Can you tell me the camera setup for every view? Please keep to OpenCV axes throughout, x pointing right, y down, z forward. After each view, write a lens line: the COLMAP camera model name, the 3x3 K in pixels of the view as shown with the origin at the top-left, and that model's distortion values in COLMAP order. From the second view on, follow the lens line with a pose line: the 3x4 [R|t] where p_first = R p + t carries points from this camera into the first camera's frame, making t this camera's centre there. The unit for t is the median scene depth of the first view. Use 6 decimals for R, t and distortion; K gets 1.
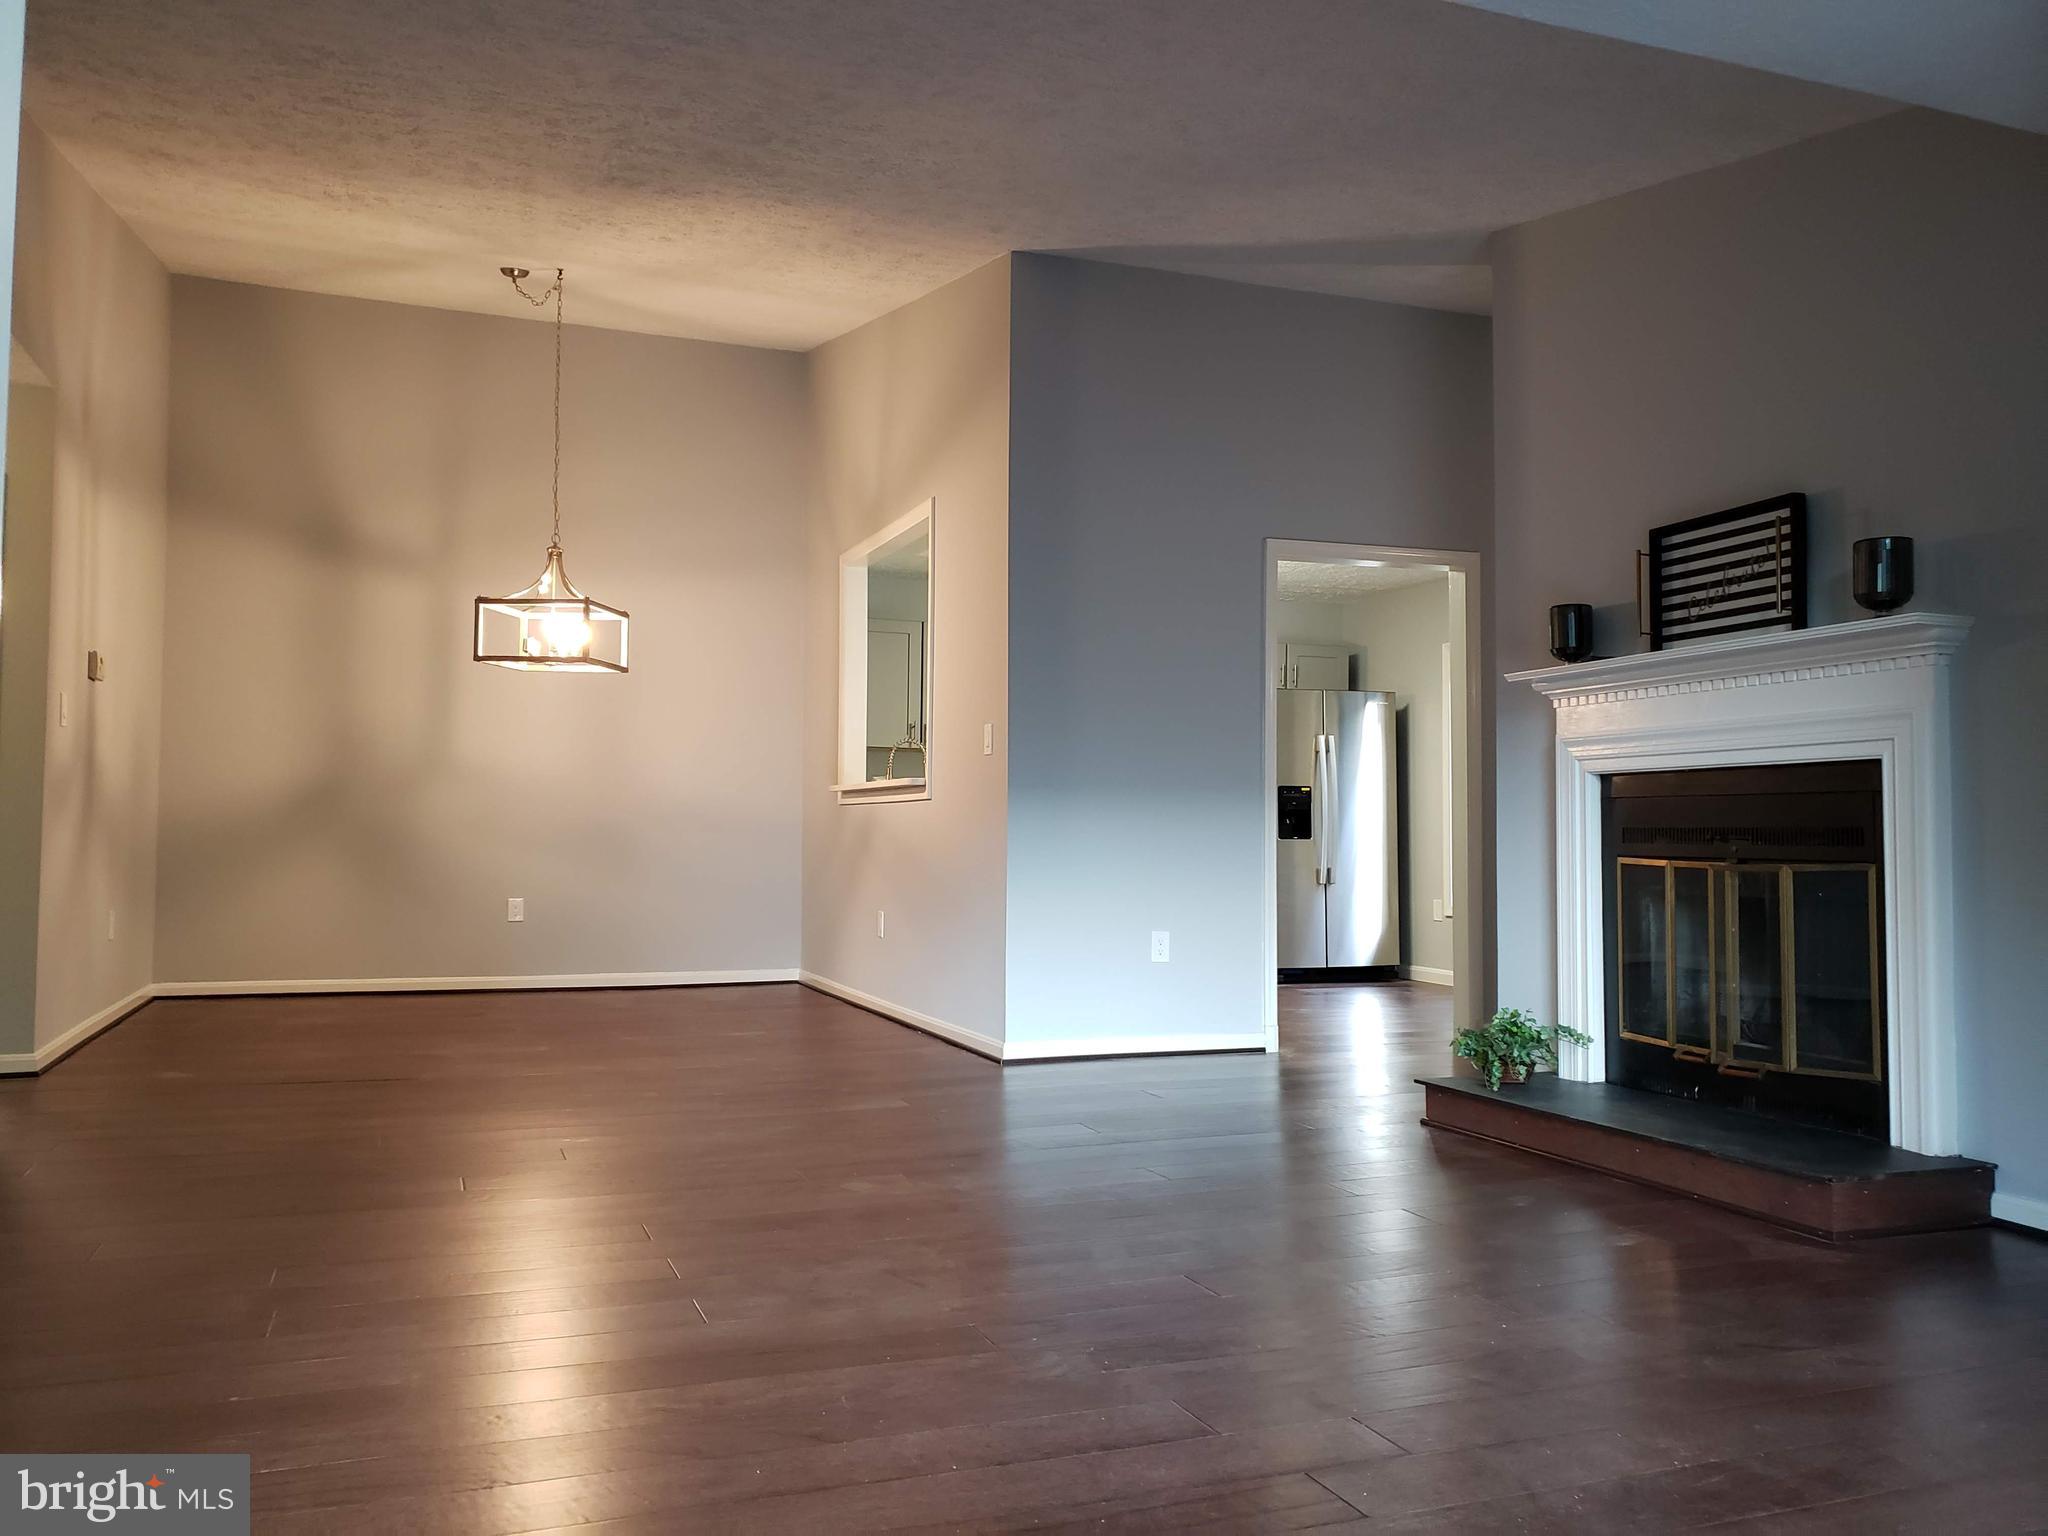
lens RADIAL K [[1585.5, 0, 1017.9], [0, 1585.5, 762.0], [0, 0, 1]] dist [0.037280, -0.039655]
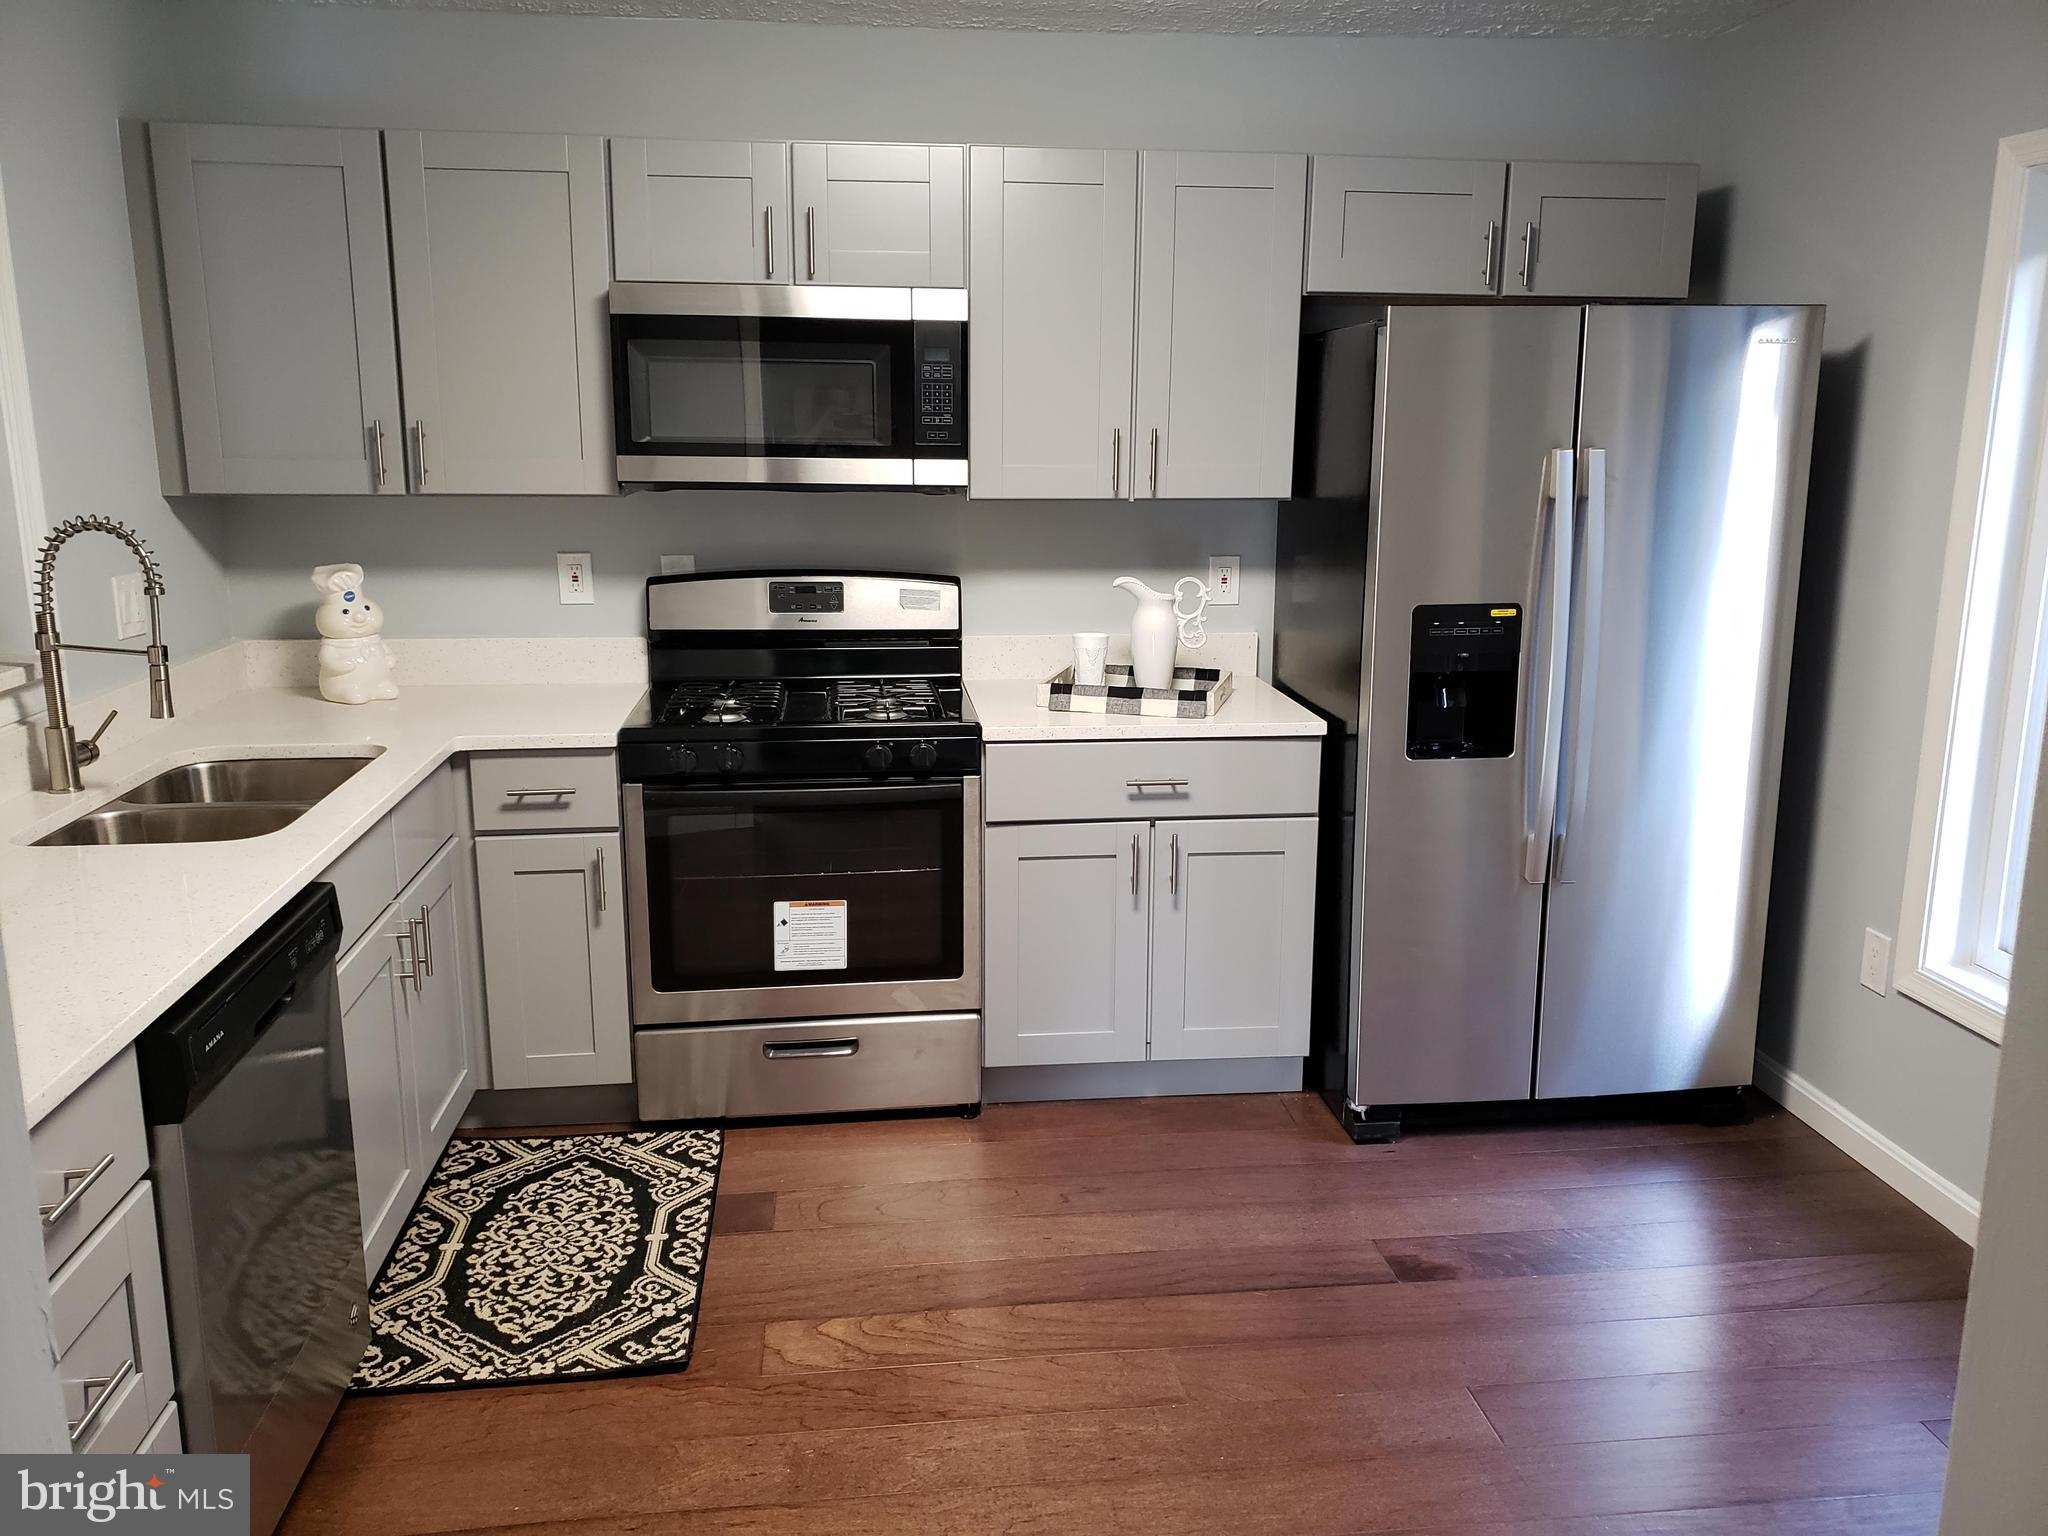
lens RADIAL K [[1585.5, 0, 1023.2], [0, 1585.5, 748.1], [0, 0, 1]] dist [0.037280, -0.039655]
pose [[0.968634, 0.052322, -0.242920, 0.192184], [0.009806, 0.968771, 0.247762, -0.046824], [0.248298, -0.242372, 0.937872, 0.746626]]
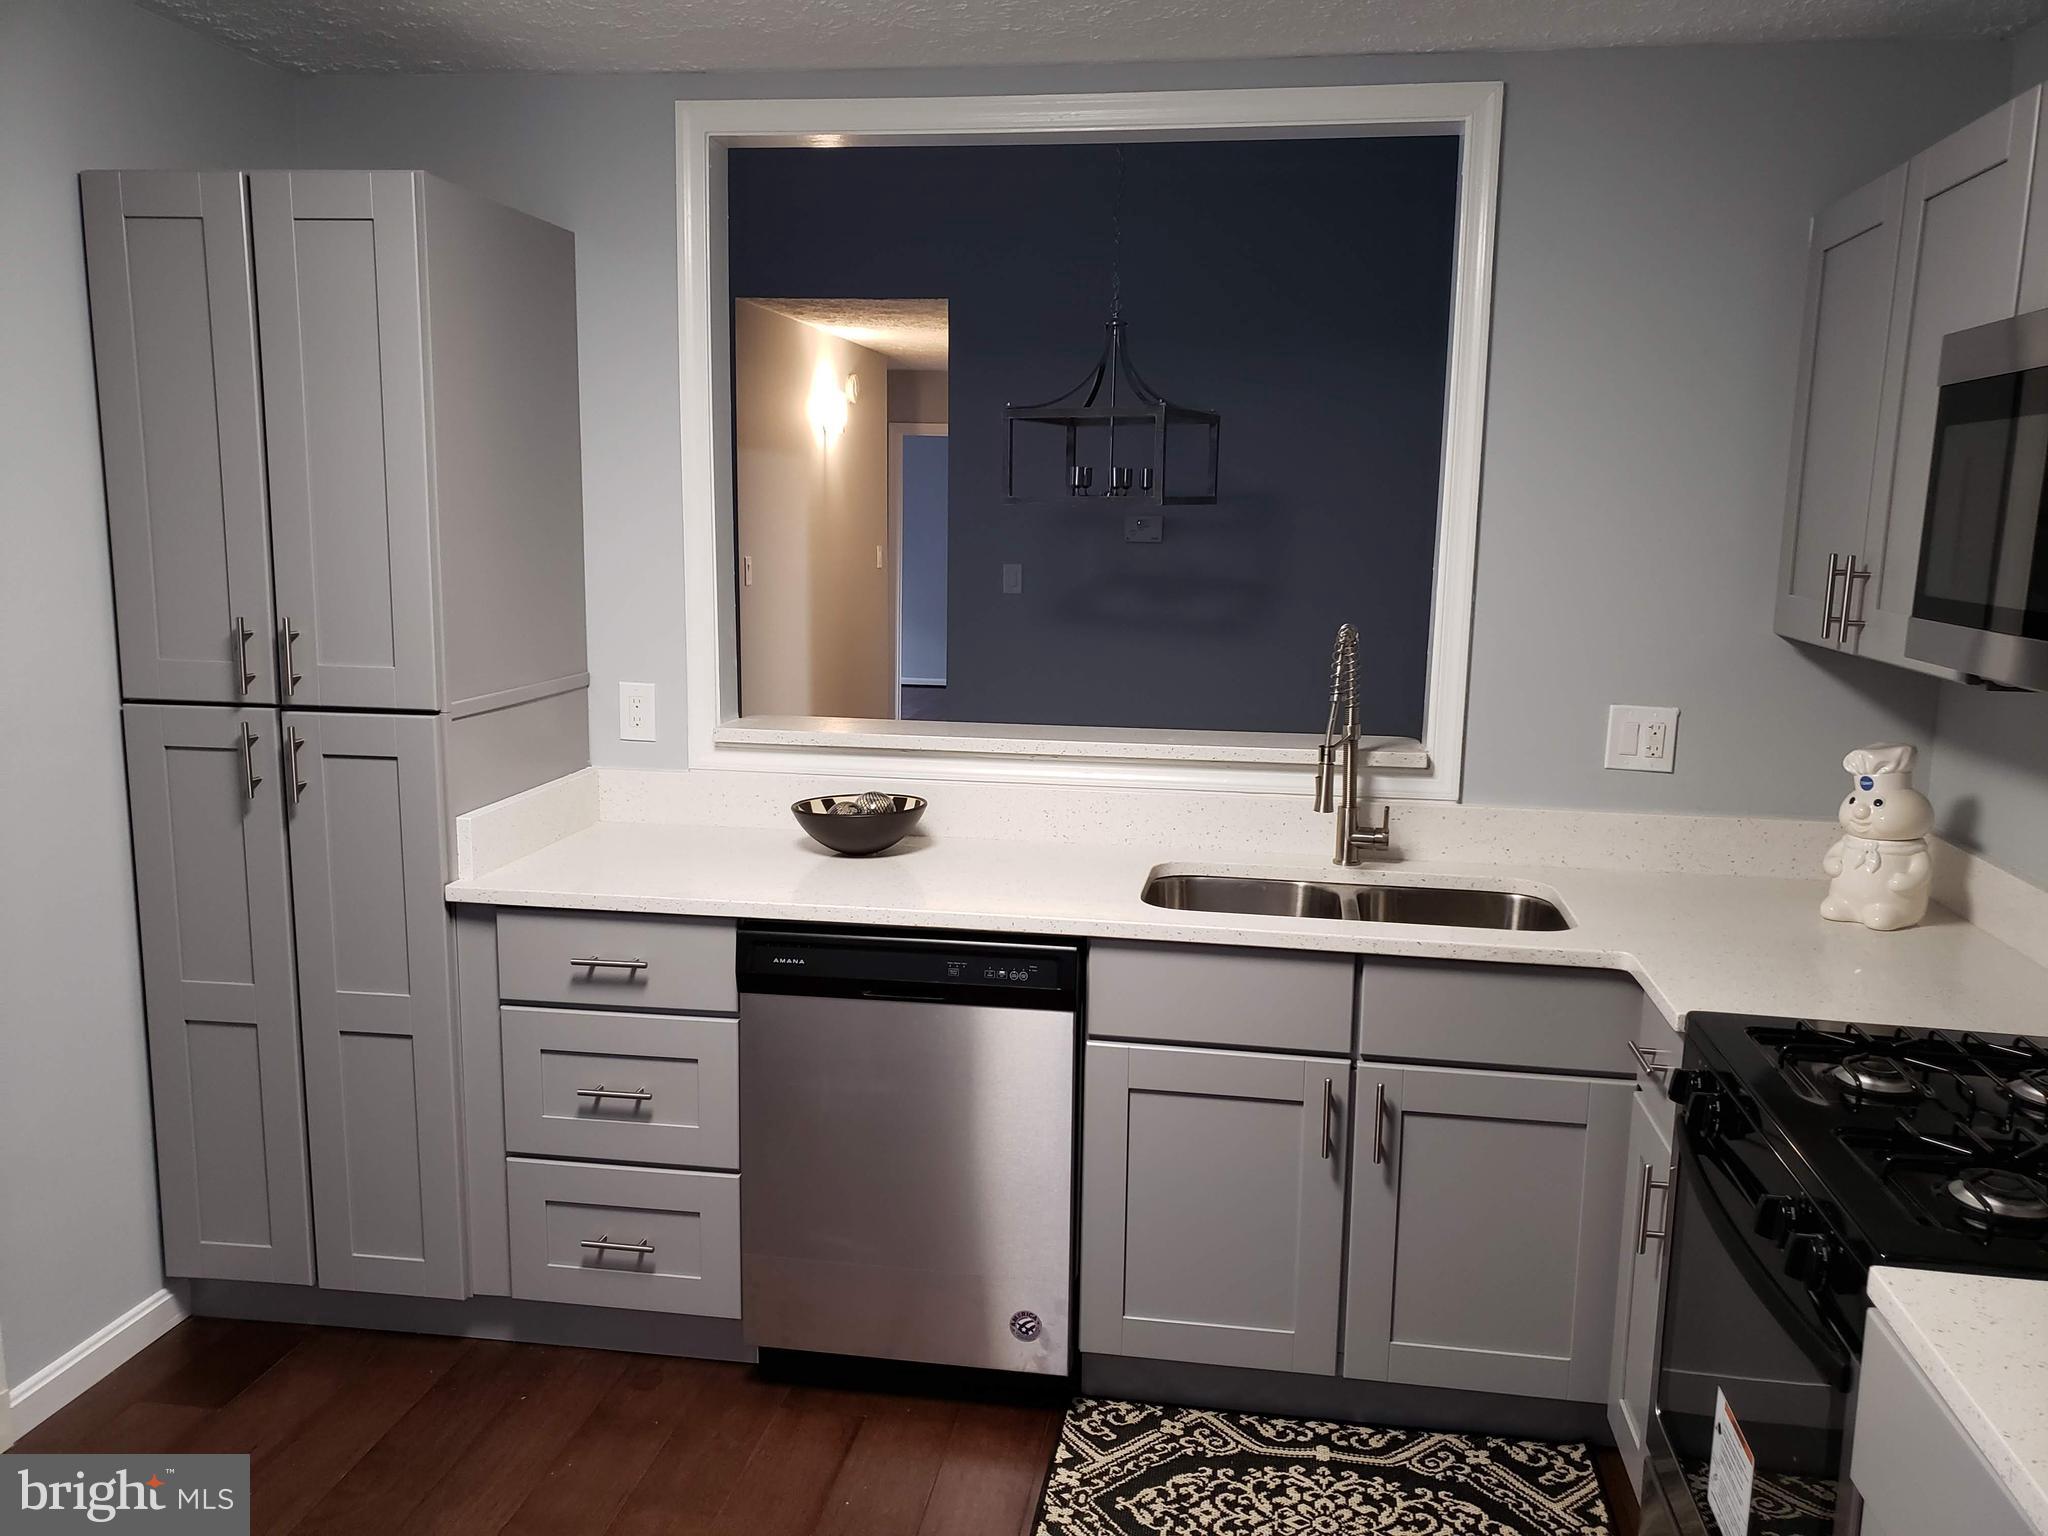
lens RADIAL K [[1585.5, 0, 1039.1], [0, 1585.5, 778.9], [0, 0, 1]] dist [0.037280, -0.039655]
pose [[-0.492947, 0.132638, -0.859890, 0.273624], [0.017085, 0.989597, 0.142851, -0.032027], [0.869892, 0.055727, -0.490085, 1.126772]]
